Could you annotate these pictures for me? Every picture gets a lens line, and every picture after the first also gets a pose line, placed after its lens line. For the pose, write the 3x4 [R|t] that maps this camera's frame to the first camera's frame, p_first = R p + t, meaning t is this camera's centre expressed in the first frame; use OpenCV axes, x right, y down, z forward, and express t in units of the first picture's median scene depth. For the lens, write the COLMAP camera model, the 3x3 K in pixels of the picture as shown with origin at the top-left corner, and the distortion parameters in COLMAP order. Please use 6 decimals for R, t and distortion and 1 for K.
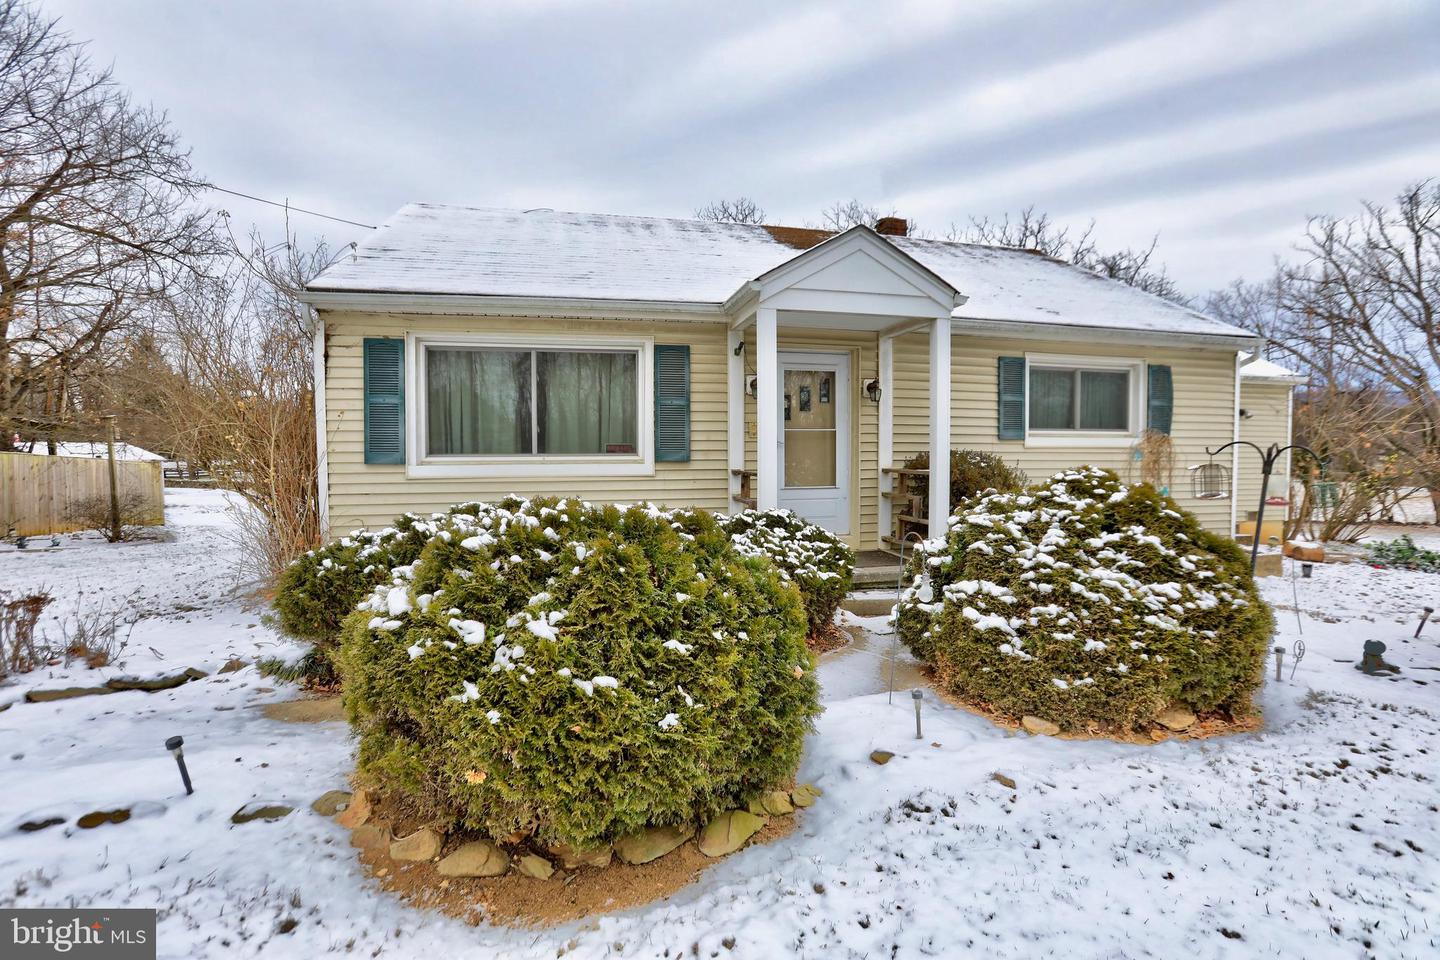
lens RADIAL K [[656.0, 0, 713.4], [0, 656.0, 481.4], [0, 0, 1]] dist [-0.070929, 0.026486]
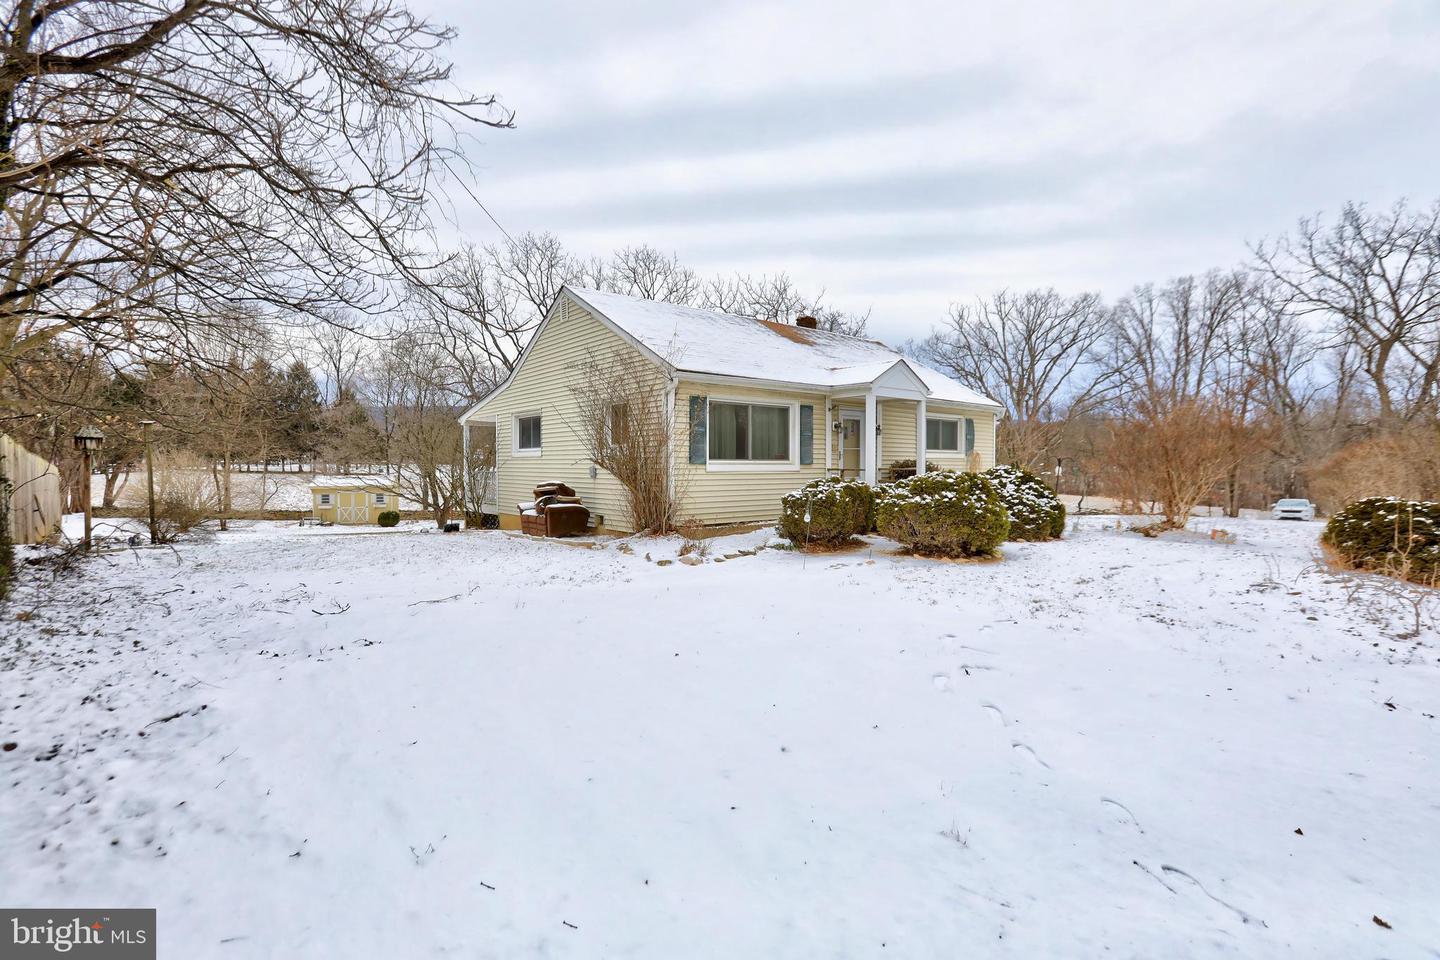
lens RADIAL K [[649.8, 0, 720.0], [0, 649.8, 480.0], [0, 0, 1]] dist [-0.063082, -0.000204]
pose [[0.902498, -0.006491, 0.430646, -1.152176], [0.016385, 0.999680, -0.019270, 0.051820], [-0.430383, 0.024447, 0.902315, -0.655558]]
